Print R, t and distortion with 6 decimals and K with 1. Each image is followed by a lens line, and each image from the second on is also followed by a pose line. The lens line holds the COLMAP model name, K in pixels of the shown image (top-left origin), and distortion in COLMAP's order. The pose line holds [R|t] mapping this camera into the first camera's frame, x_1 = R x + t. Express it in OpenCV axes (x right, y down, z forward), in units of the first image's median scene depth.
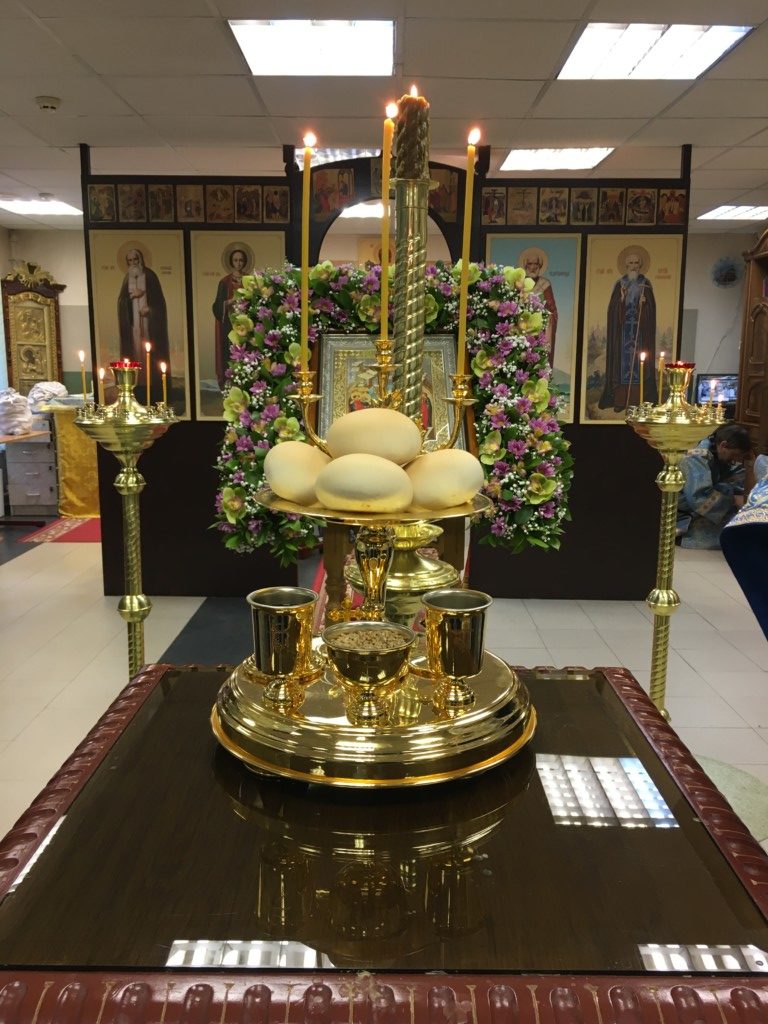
lens RADIAL K [[909.2, 0, 397.5], [0, 909.2, 515.9], [0, 0, 1]] dist [0.091100, -0.109393]
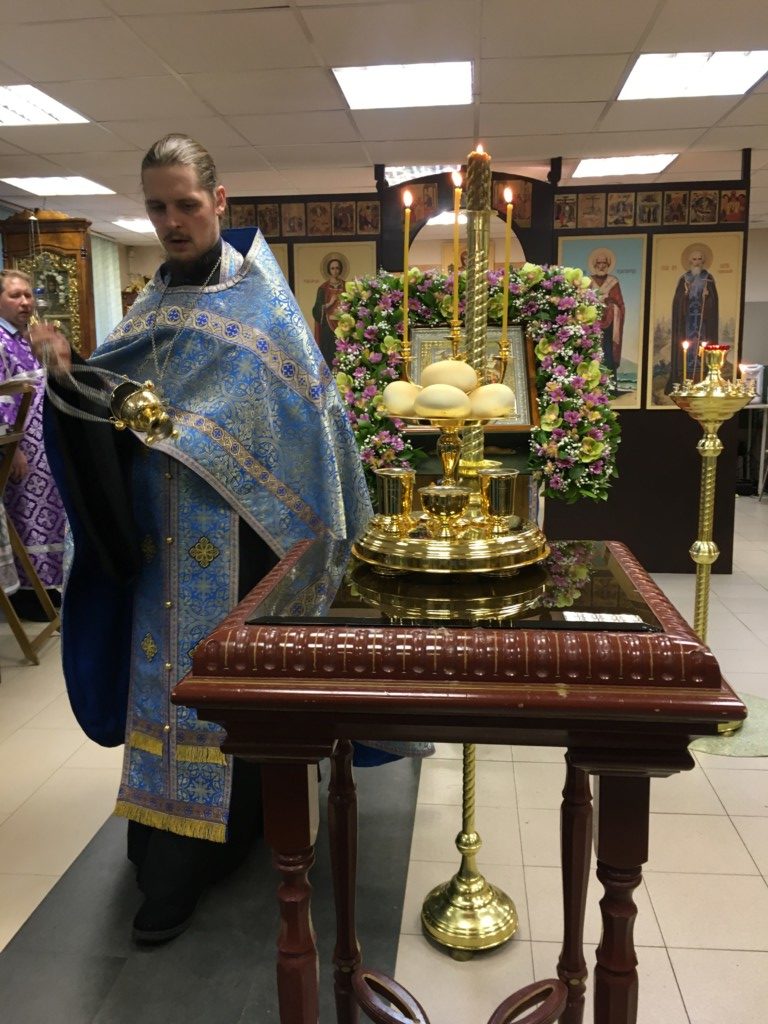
lens RADIAL K [[909.2, 0, 392.5], [0, 909.2, 515.6], [0, 0, 1]] dist [0.091100, -0.109393]
pose [[0.995273, -0.002150, -0.097098, 0.009691], [0.001874, 0.999994, -0.002934, 0.050548], [0.097103, 0.002739, 0.995271, -0.198099]]
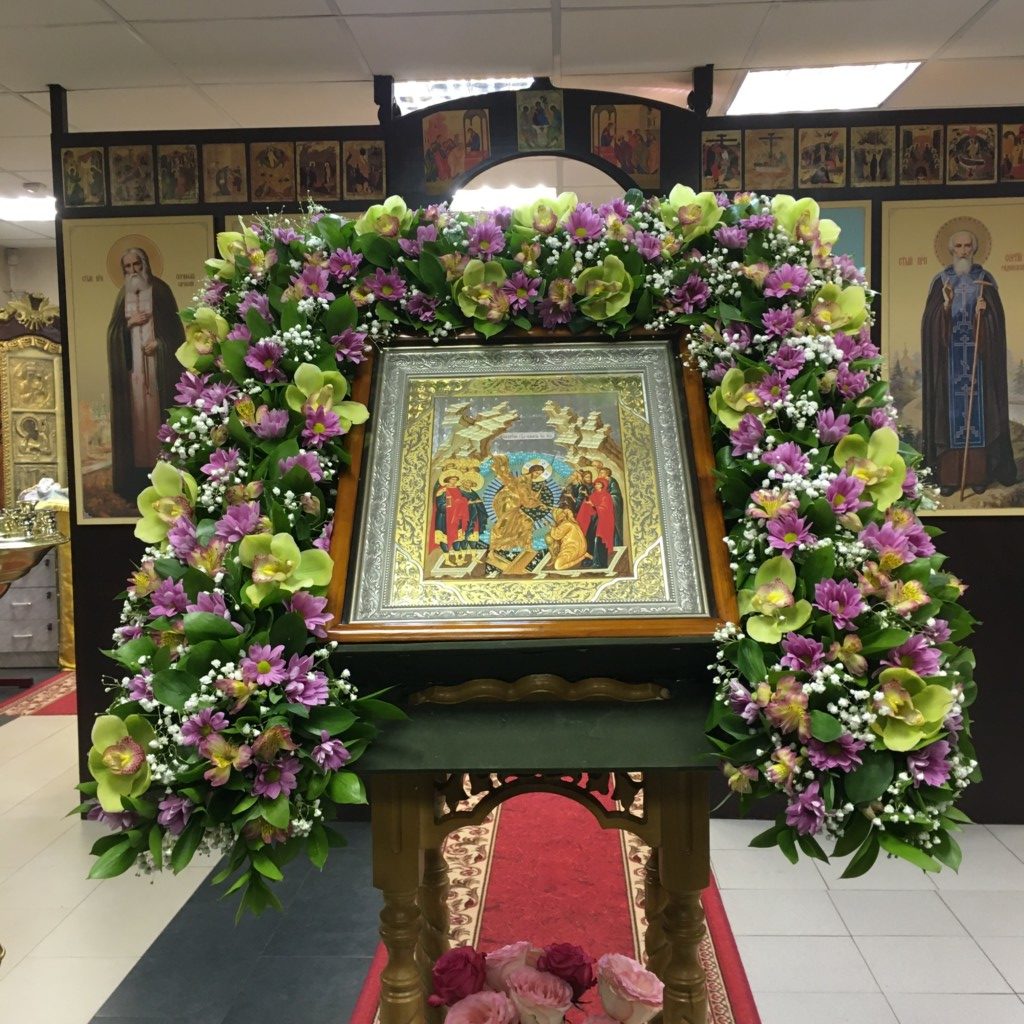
lens RADIAL K [[1208.0, 0, 526.3], [0, 1208.0, 504.9], [0, 0, 1]] dist [0.062762, 0.000000]
pose [[0.998725, -0.018826, -0.046835, 0.017332], [0.013772, 0.994273, -0.105976, -0.052156], [0.048562, 0.105196, 0.993265, 0.392032]]
